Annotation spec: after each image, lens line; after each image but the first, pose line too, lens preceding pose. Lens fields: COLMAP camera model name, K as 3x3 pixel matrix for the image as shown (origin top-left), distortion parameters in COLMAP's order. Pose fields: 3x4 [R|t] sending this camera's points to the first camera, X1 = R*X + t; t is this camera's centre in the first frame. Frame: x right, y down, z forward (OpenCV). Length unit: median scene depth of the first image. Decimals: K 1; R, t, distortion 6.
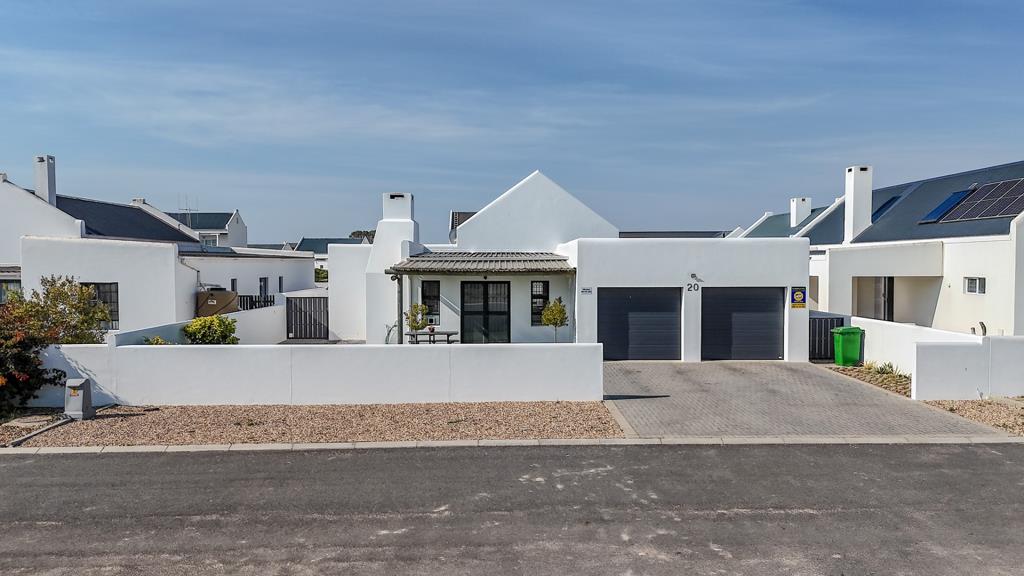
lens RADIAL K [[758.3, 0, 518.2], [0, 758.3, 288.9], [0, 0, 1]] dist [0.051828, -0.018365]
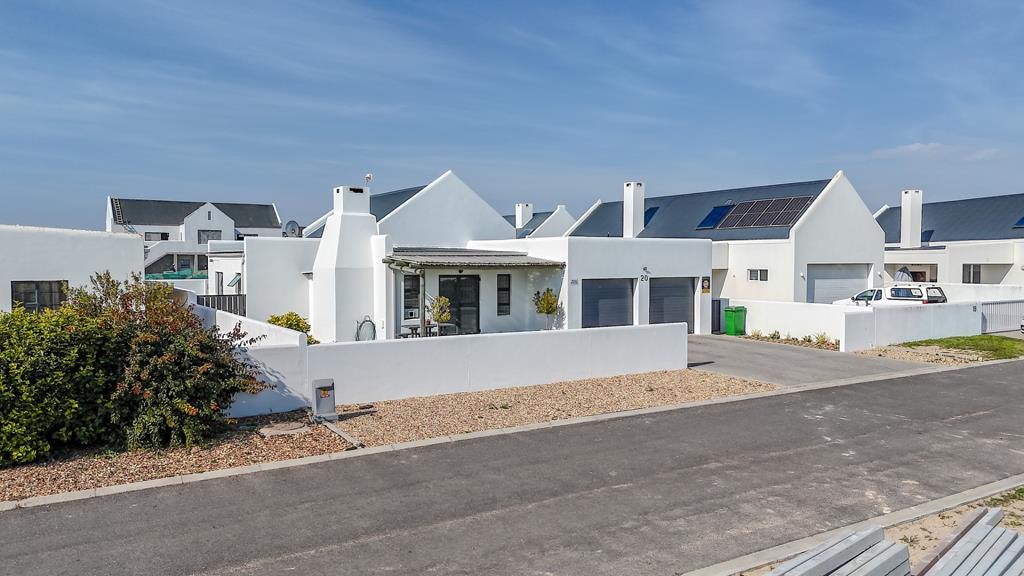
lens RADIAL K [[758.3, 0, 511.6], [0, 758.3, 286.7], [0, 0, 1]] dist [0.051828, -0.018365]
pose [[0.859723, -0.016736, 0.510487, -0.568040], [0.016621, 0.999850, 0.004789, 0.002583], [-0.510491, 0.004368, 0.859872, 0.055716]]
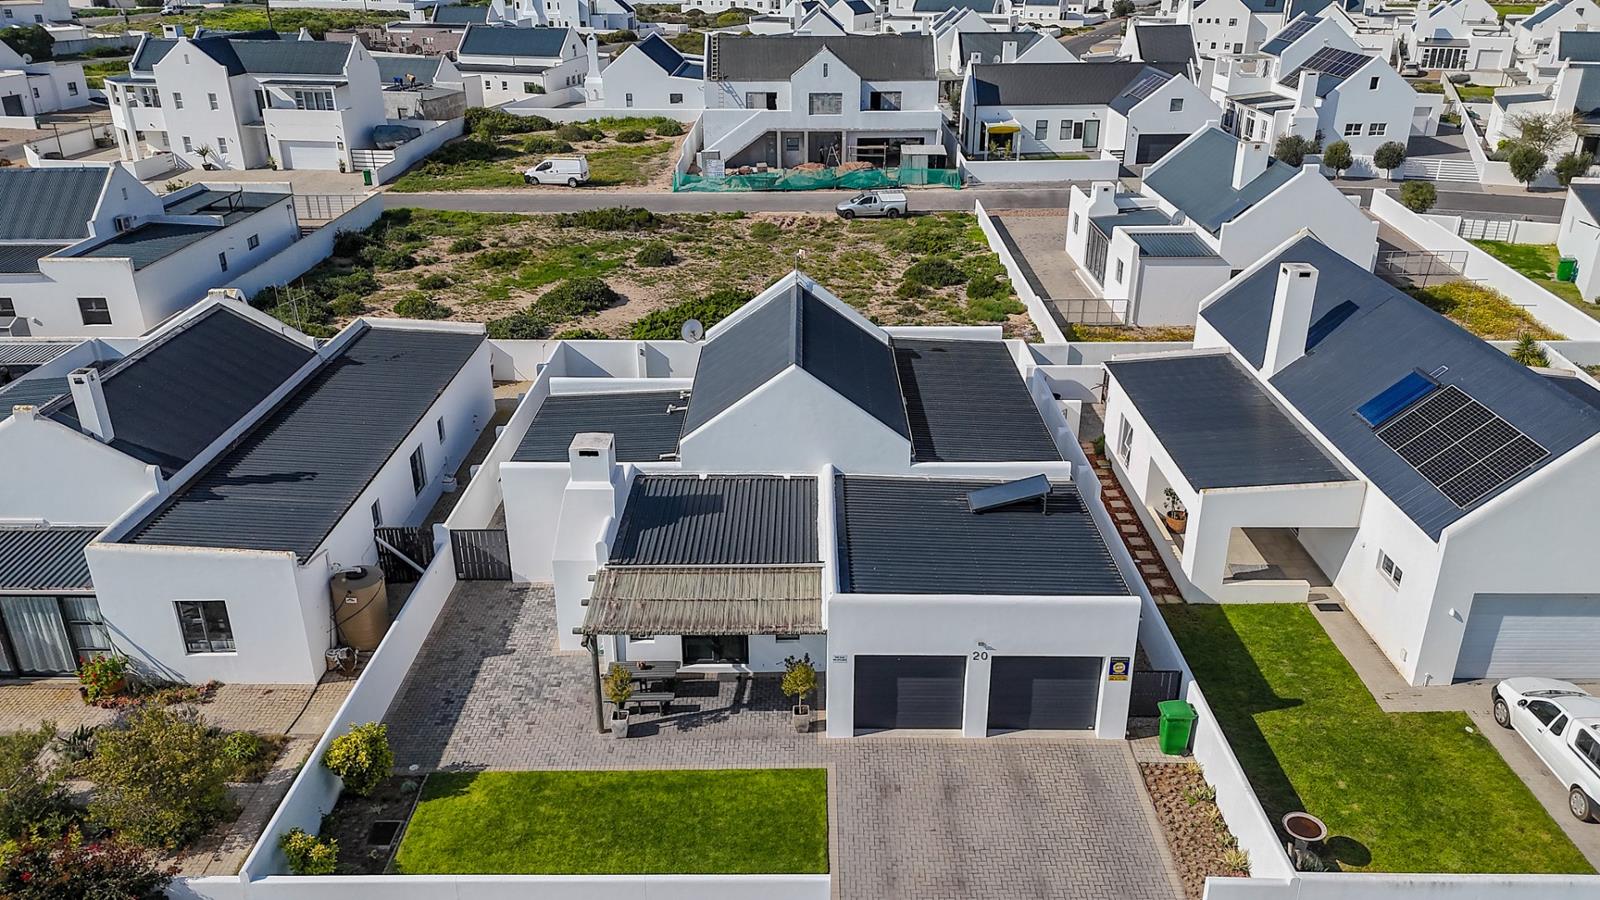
lens RADIAL K [[1184.8, 0, 811.6], [0, 1184.8, 451.2], [0, 0, 1]] dist [0.051828, -0.018365]
pose [[0.999686, 0.012451, -0.021753, 0.083171], [-0.003333, 0.926221, 0.376966, -0.624027], [0.024842, -0.376775, 0.925971, -0.021583]]
